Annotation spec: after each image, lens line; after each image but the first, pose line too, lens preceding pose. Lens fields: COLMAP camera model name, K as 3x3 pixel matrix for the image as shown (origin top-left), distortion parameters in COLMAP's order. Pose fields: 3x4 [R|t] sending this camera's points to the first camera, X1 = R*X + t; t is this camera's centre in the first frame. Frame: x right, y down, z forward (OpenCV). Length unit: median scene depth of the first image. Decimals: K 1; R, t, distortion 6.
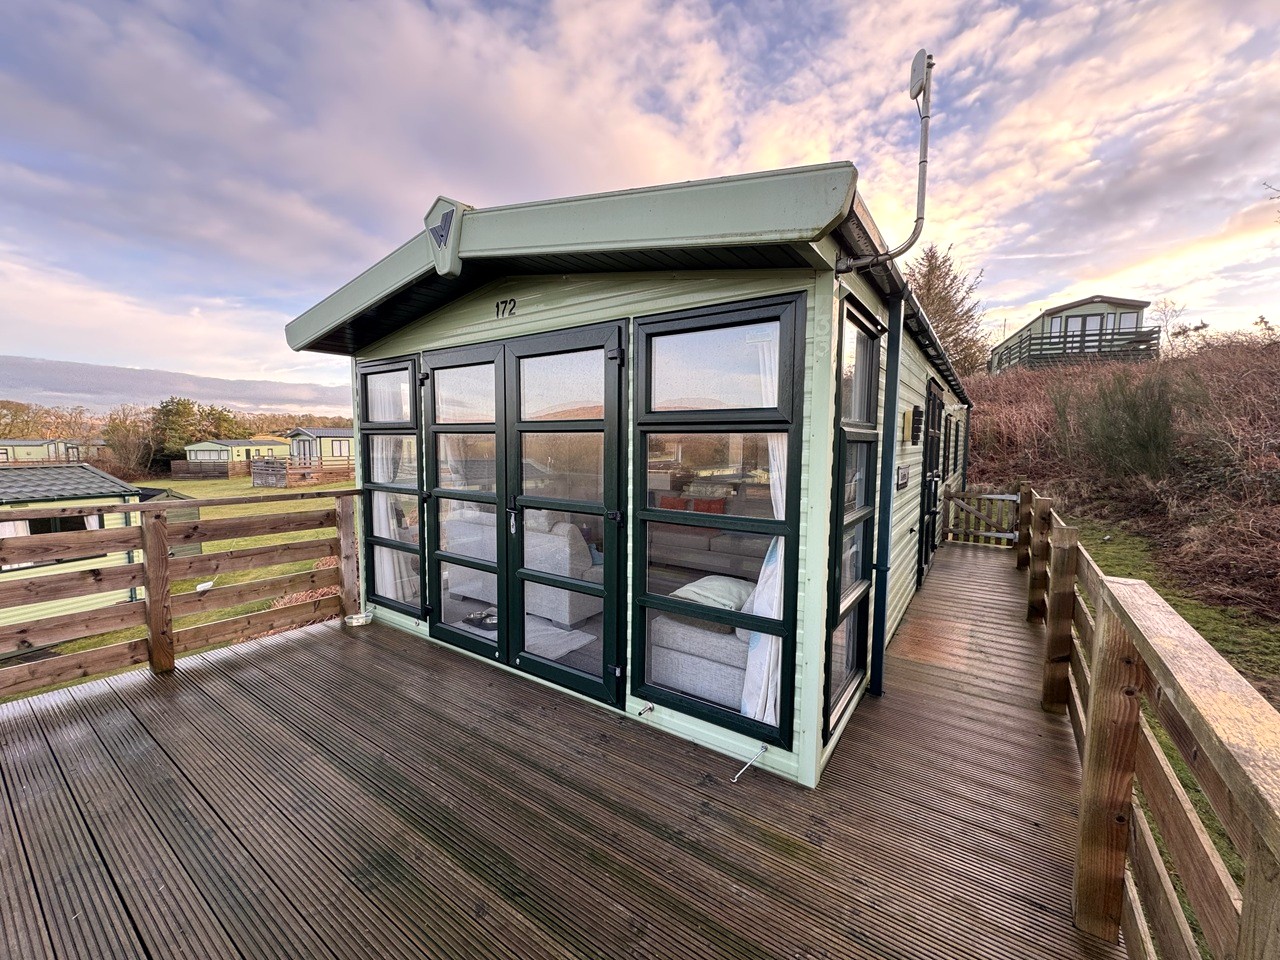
lens RADIAL K [[509.3, 0, 643.1], [0, 509.3, 479.7], [0, 0, 1]] dist [-0.000662, 0.000335]
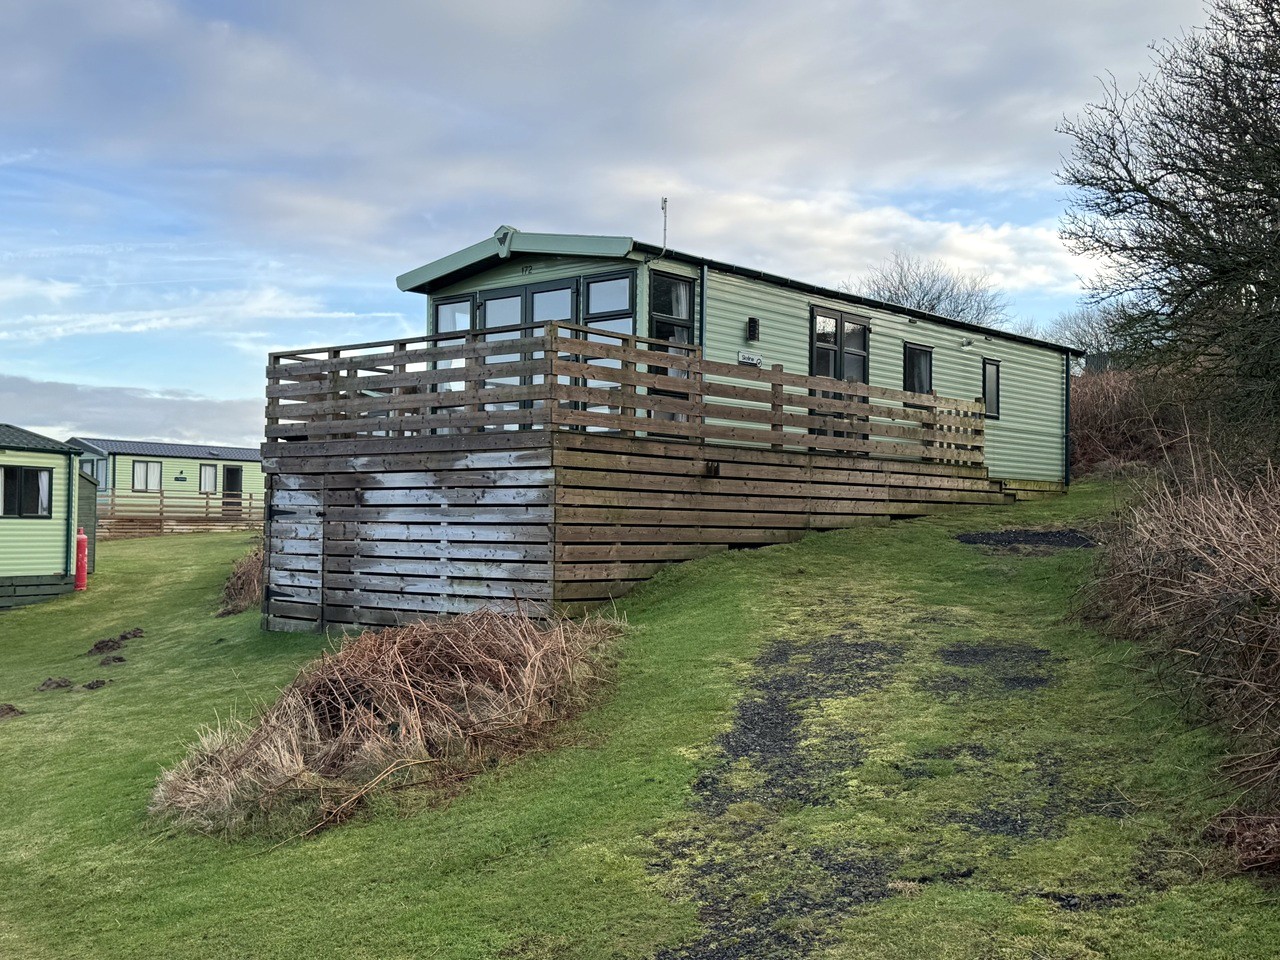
lens RADIAL K [[1406.9, 0, 640.0], [0, 1406.9, 481.0], [0, 0, 1]] dist [0.013008, 0.000000]
pose [[0.993918, -0.001434, -0.110116, 0.804612], [-0.010457, 0.994168, -0.107333, 1.109811], [0.109628, 0.107831, 0.988106, -4.446008]]
